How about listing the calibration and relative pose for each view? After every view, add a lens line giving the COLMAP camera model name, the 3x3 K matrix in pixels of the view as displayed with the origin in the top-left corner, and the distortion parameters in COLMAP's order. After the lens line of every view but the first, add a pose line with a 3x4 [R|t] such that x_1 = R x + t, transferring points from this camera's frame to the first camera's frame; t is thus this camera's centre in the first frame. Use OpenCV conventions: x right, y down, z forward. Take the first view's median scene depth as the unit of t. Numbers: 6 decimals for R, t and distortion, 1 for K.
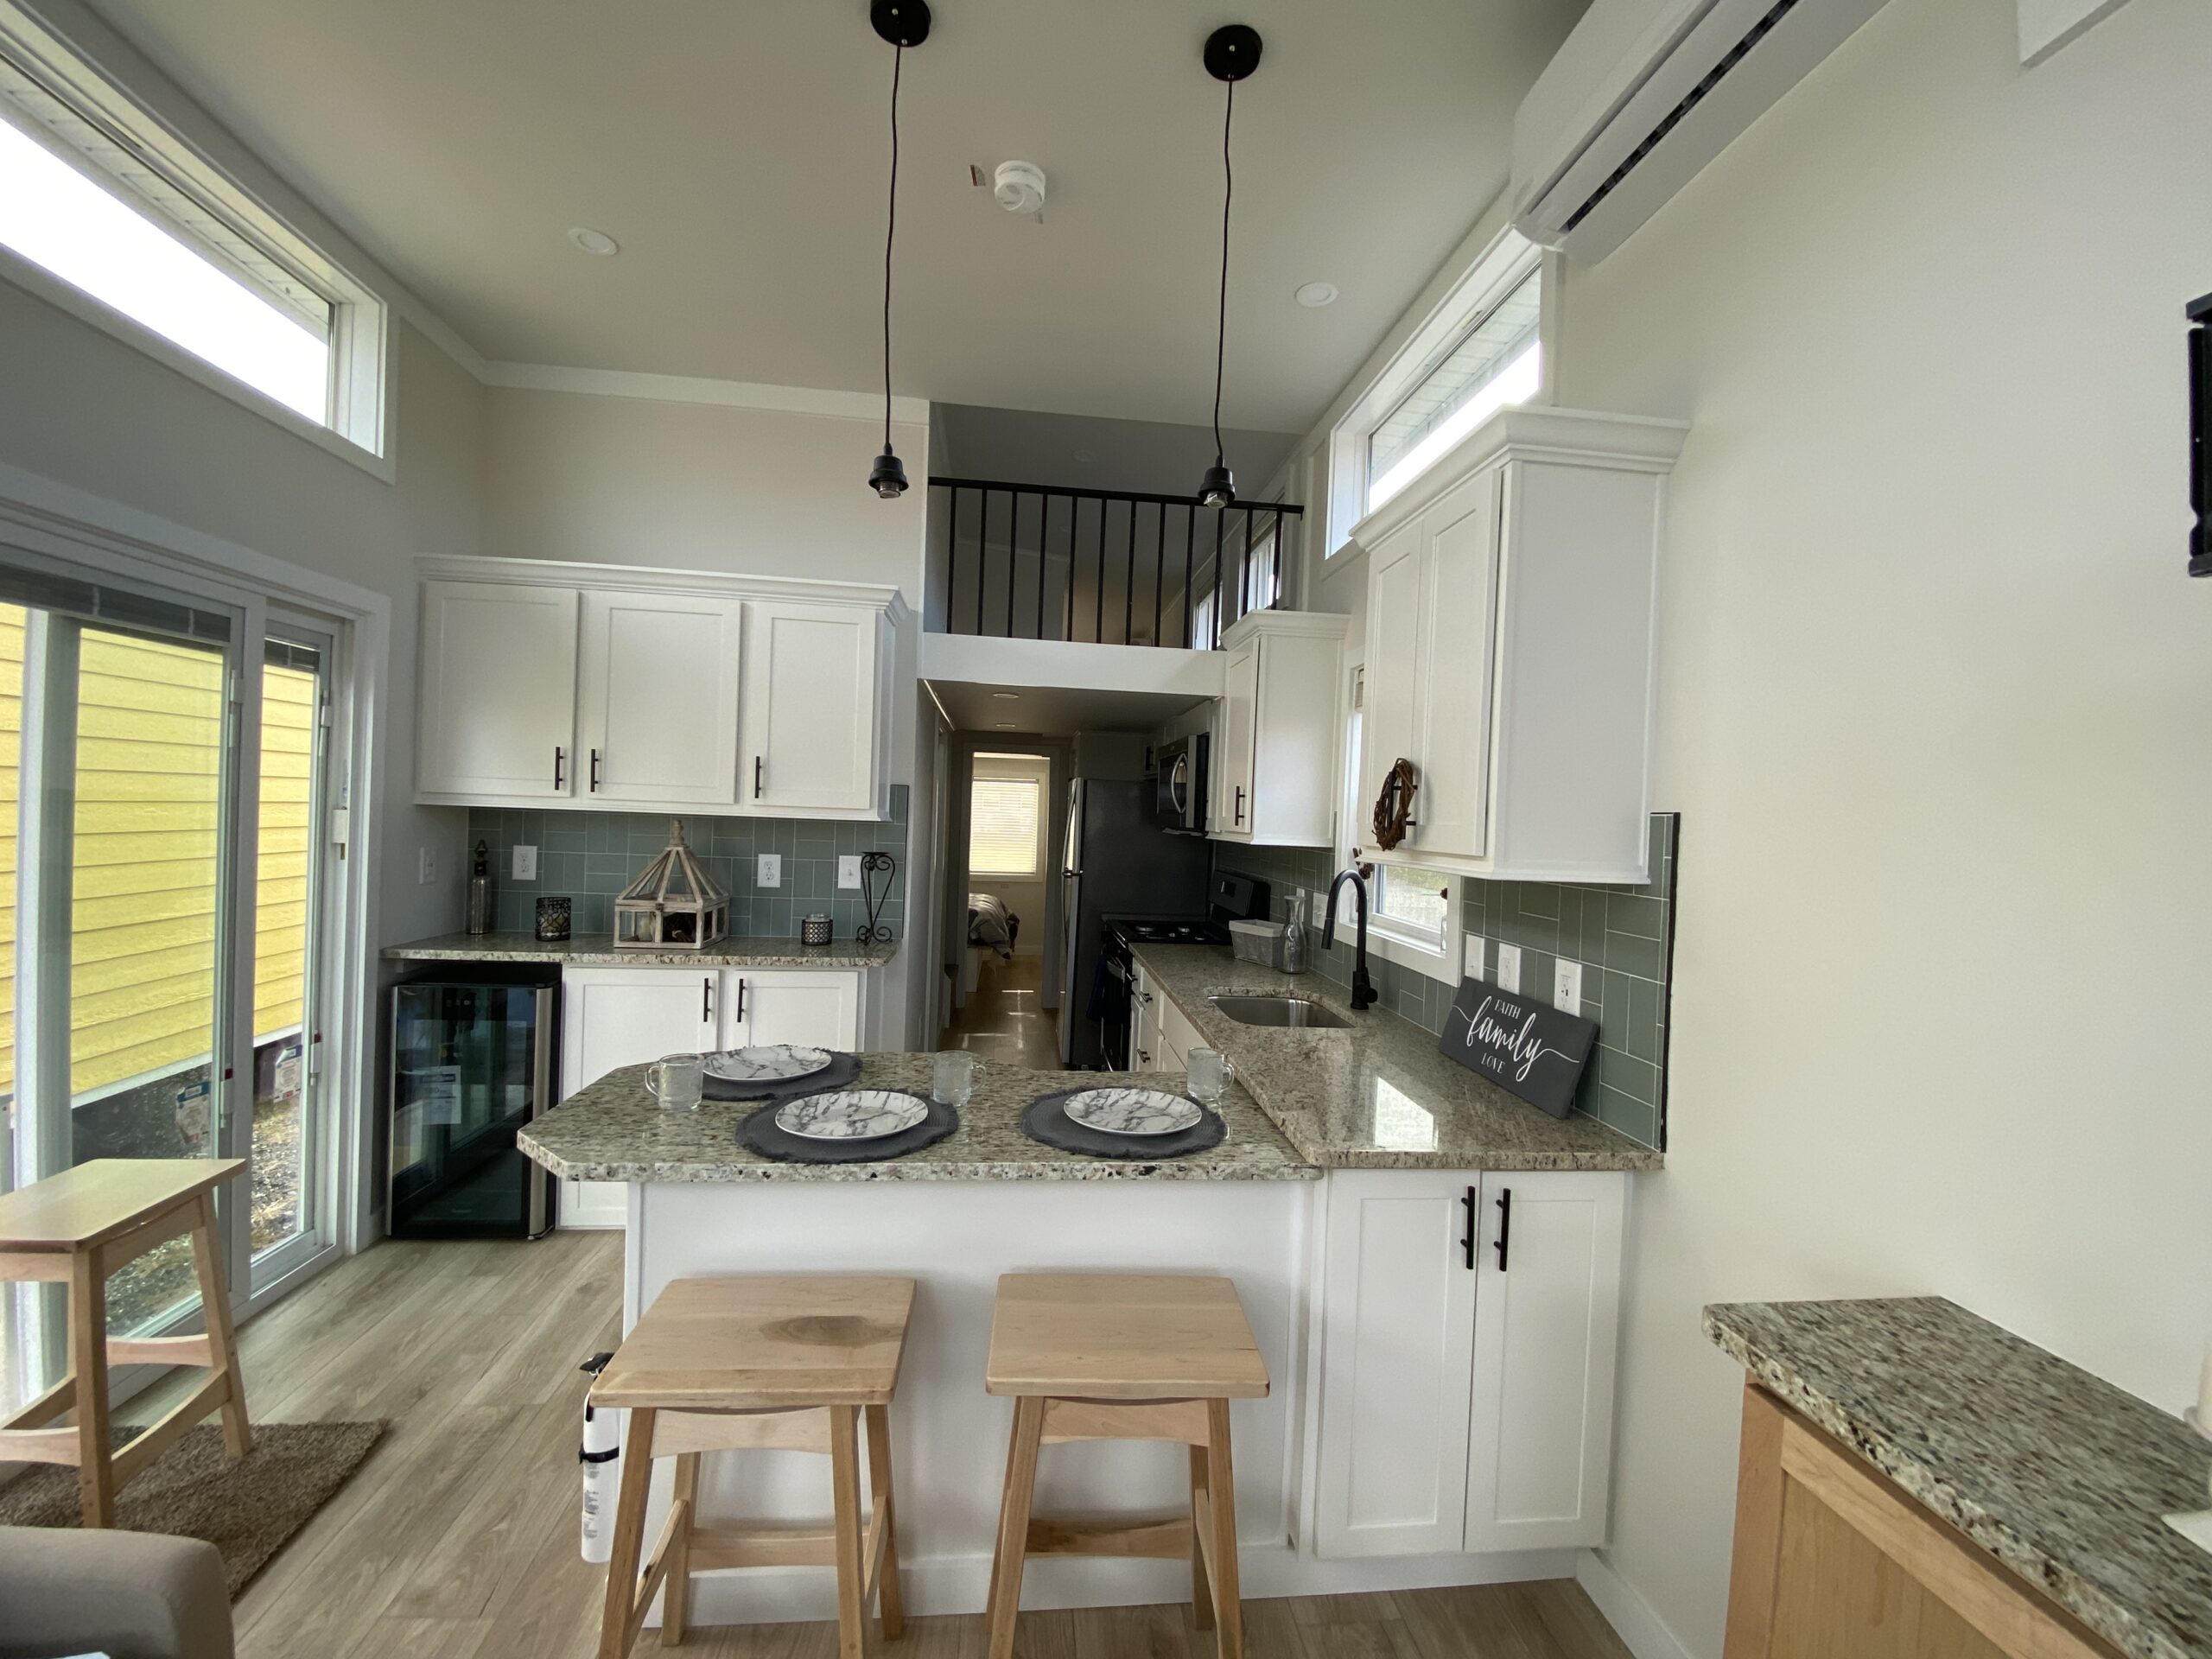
lens RADIAL K [[897.2, 0, 1106.0], [0, 897.2, 829.5], [0, 0, 1]] dist [0.010837, -0.016110]
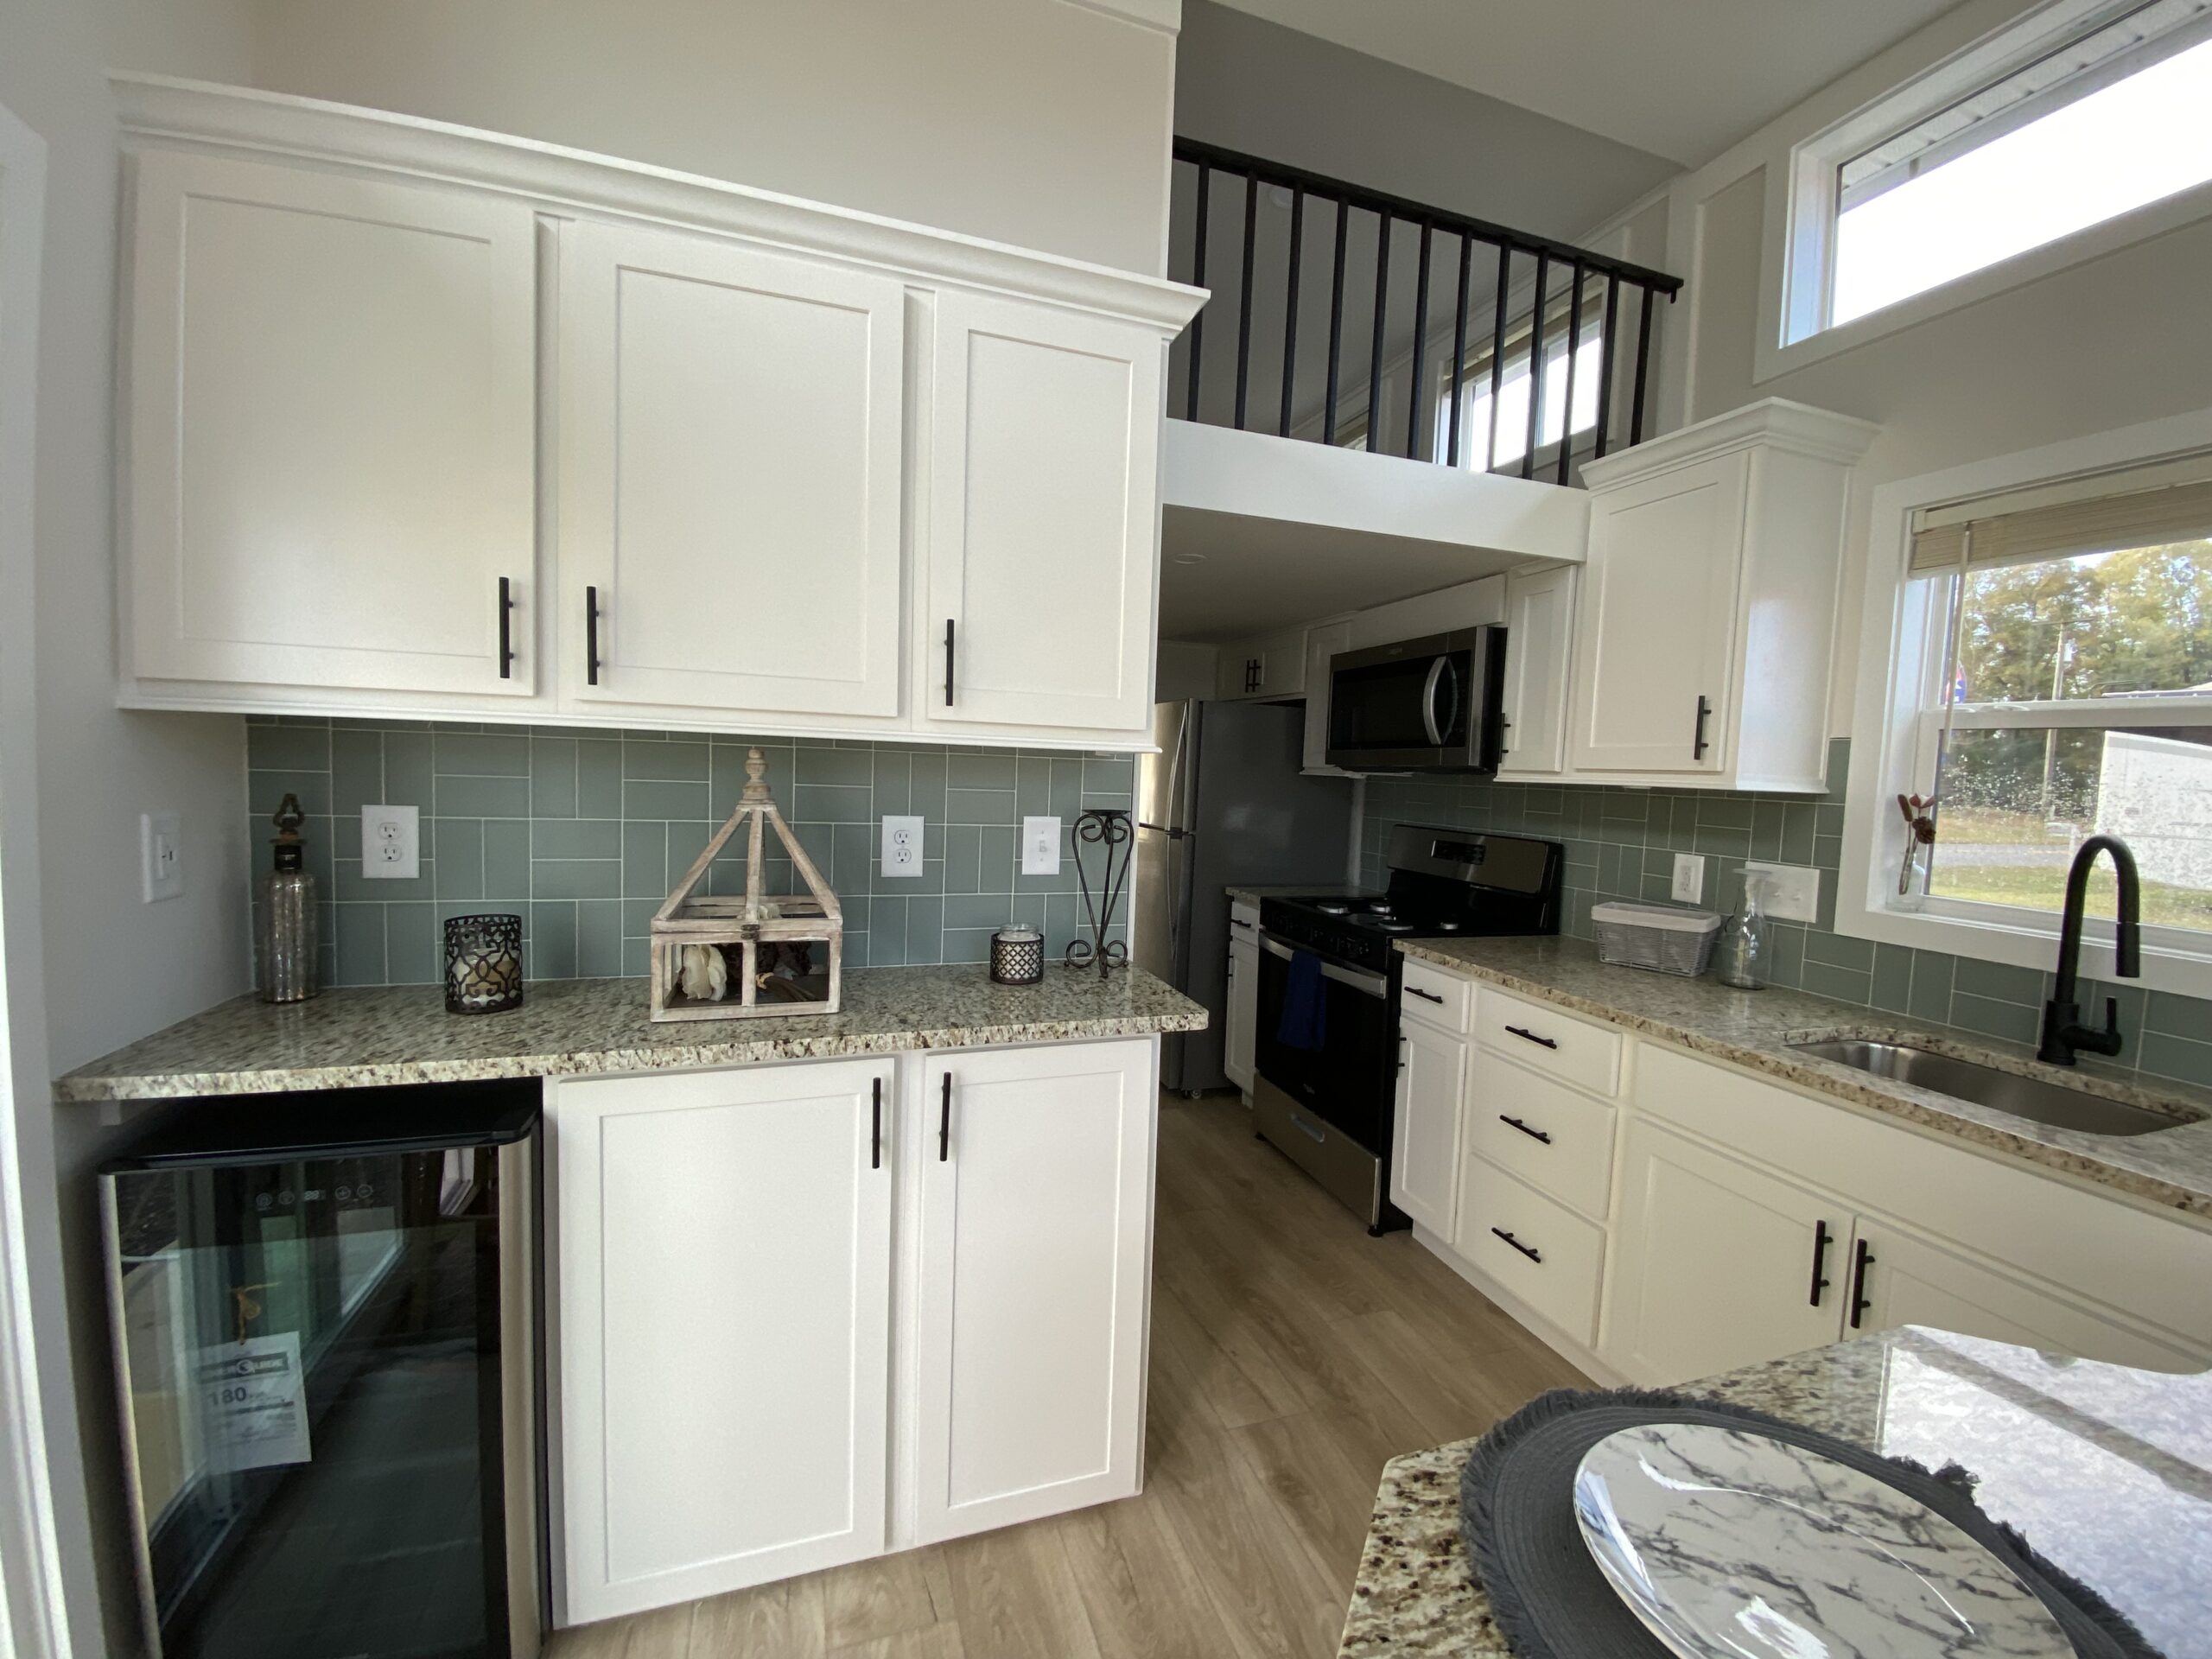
lens RADIAL K [[897.2, 0, 1106.0], [0, 897.2, 829.5], [0, 0, 1]] dist [0.010837, -0.016110]
pose [[0.974469, -0.017493, 0.223840, -0.416055], [0.003512, 0.998026, 0.062707, 0.002799], [-0.224495, -0.060320, 0.972607, 0.495652]]
